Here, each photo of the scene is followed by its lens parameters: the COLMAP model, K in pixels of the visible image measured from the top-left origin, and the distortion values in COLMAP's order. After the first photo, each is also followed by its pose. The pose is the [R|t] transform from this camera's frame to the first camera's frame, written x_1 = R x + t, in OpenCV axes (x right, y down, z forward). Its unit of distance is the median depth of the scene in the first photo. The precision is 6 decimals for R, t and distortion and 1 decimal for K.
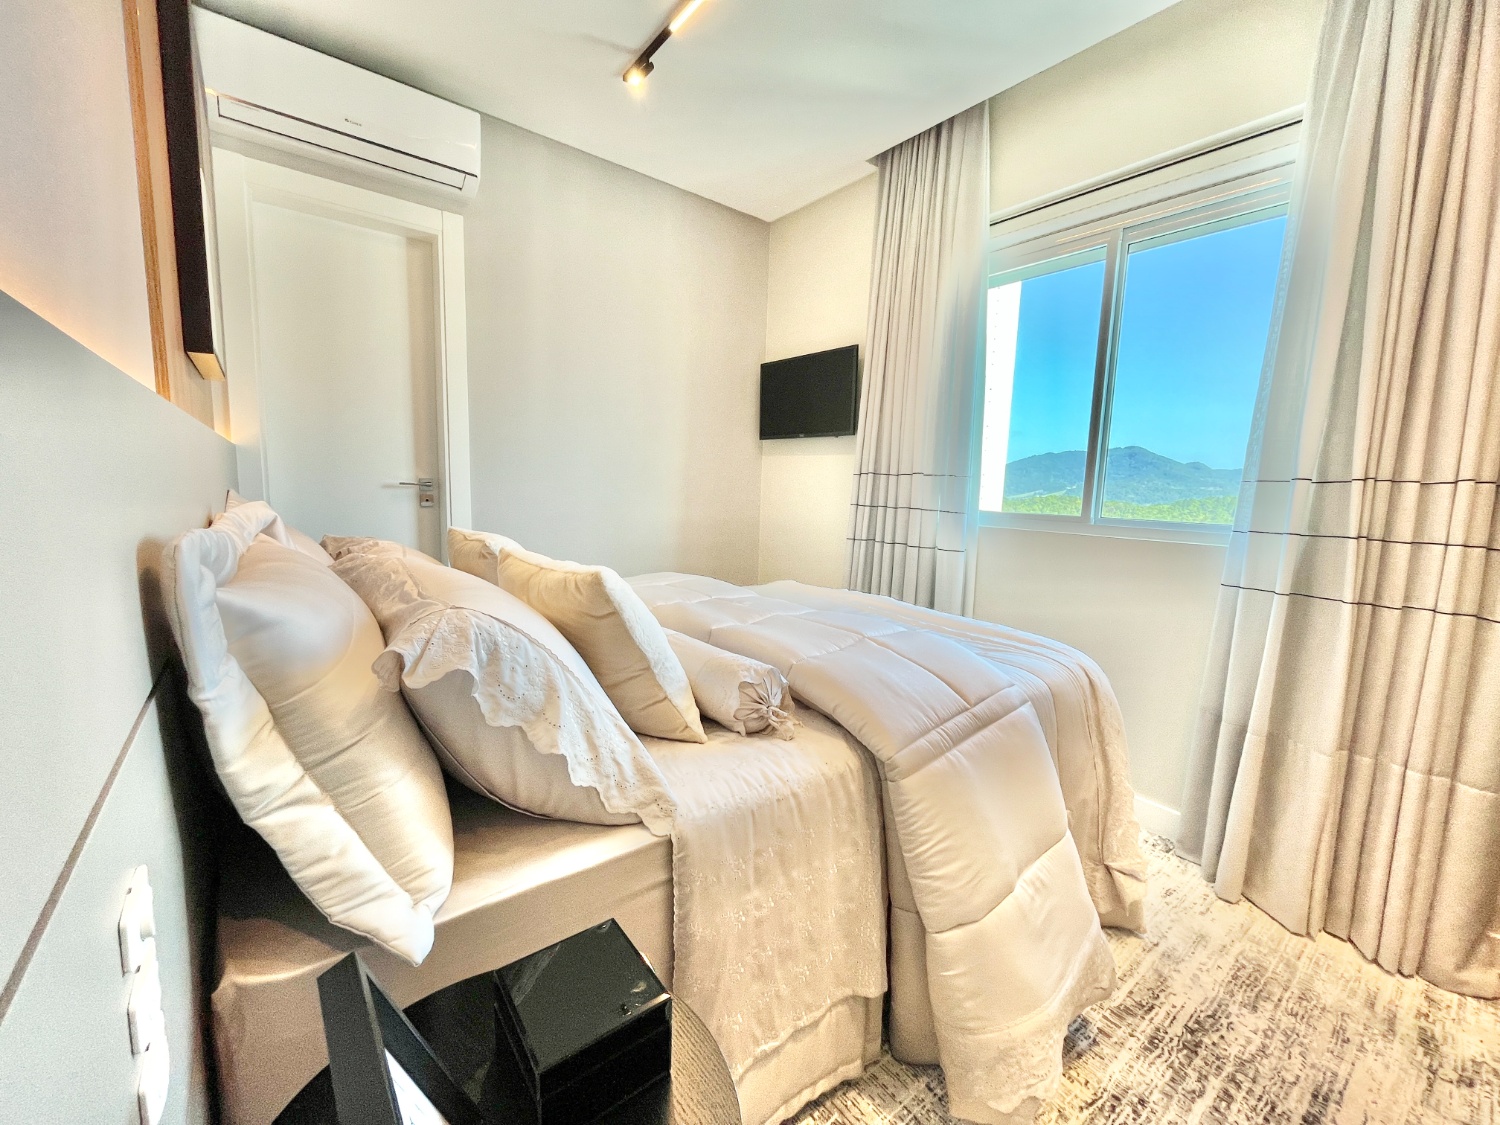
lens RADIAL K [[606.4, 0, 748.9], [0, 606.4, 559.4], [0, 0, 1]] dist [-0.003974, 0.000914]
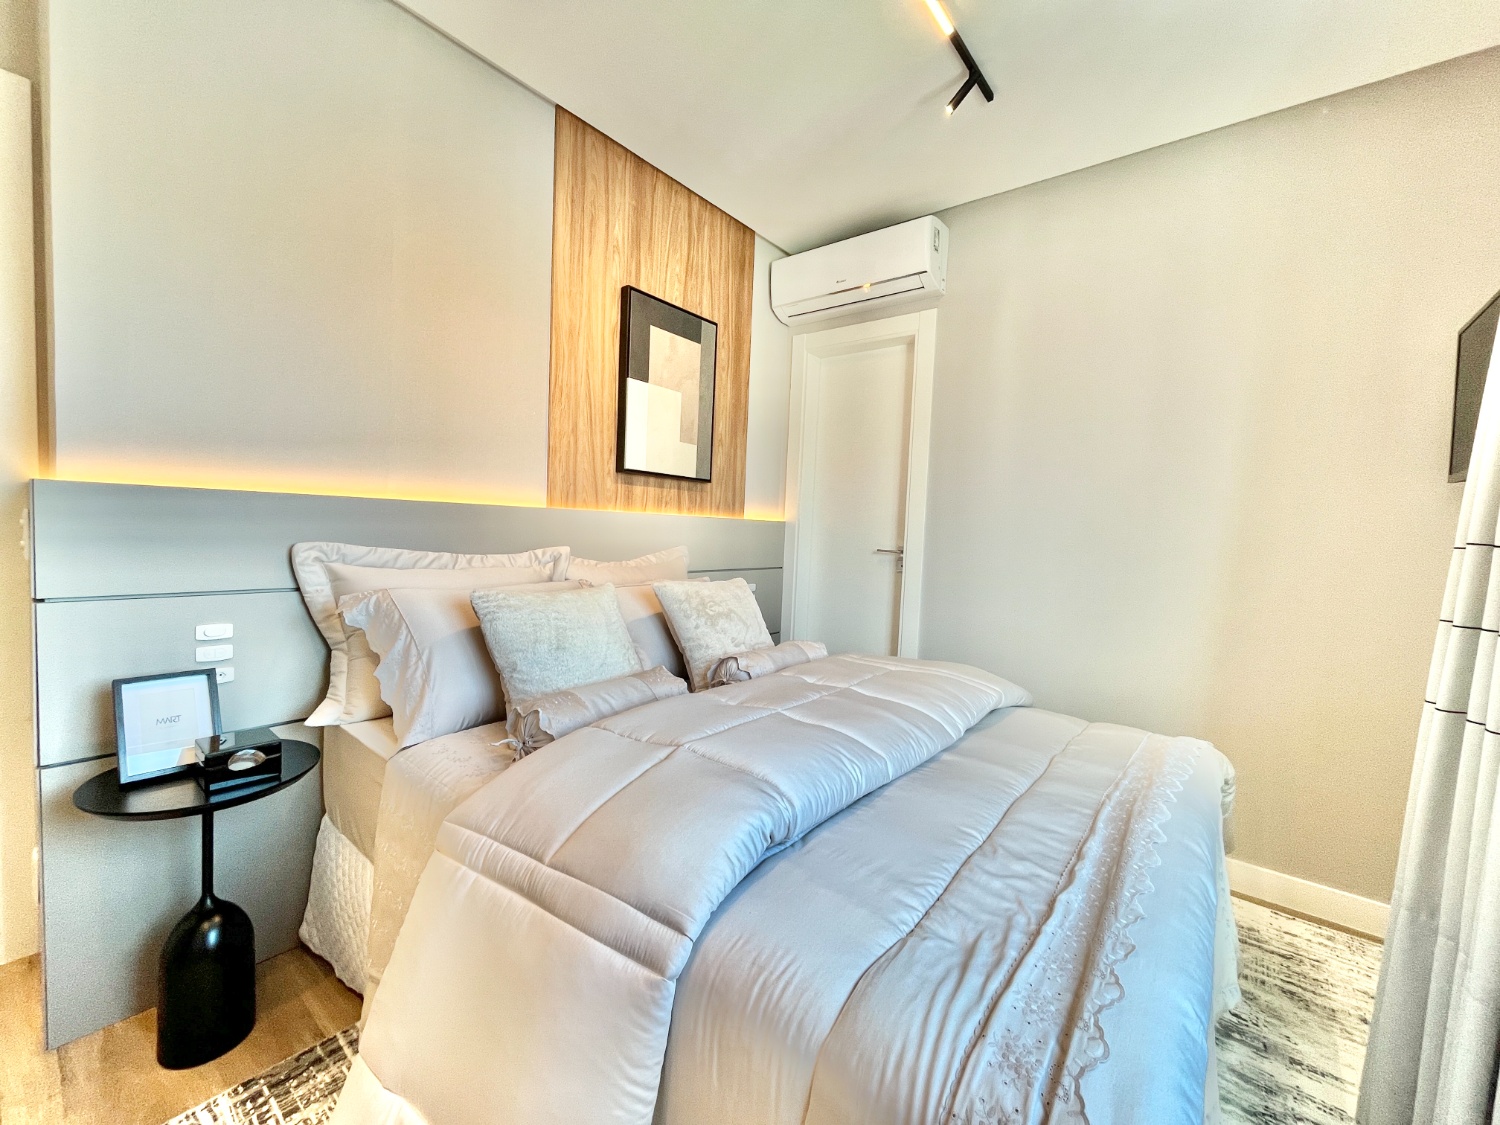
lens RADIAL K [[606.4, 0, 748.9], [0, 606.4, 559.4], [0, 0, 1]] dist [-0.003974, 0.000914]
pose [[0.206251, 0.026409, -0.978143, 0.754772], [-0.152853, 0.988233, -0.005549, -0.087987], [0.966487, 0.150656, 0.207861, 0.723739]]
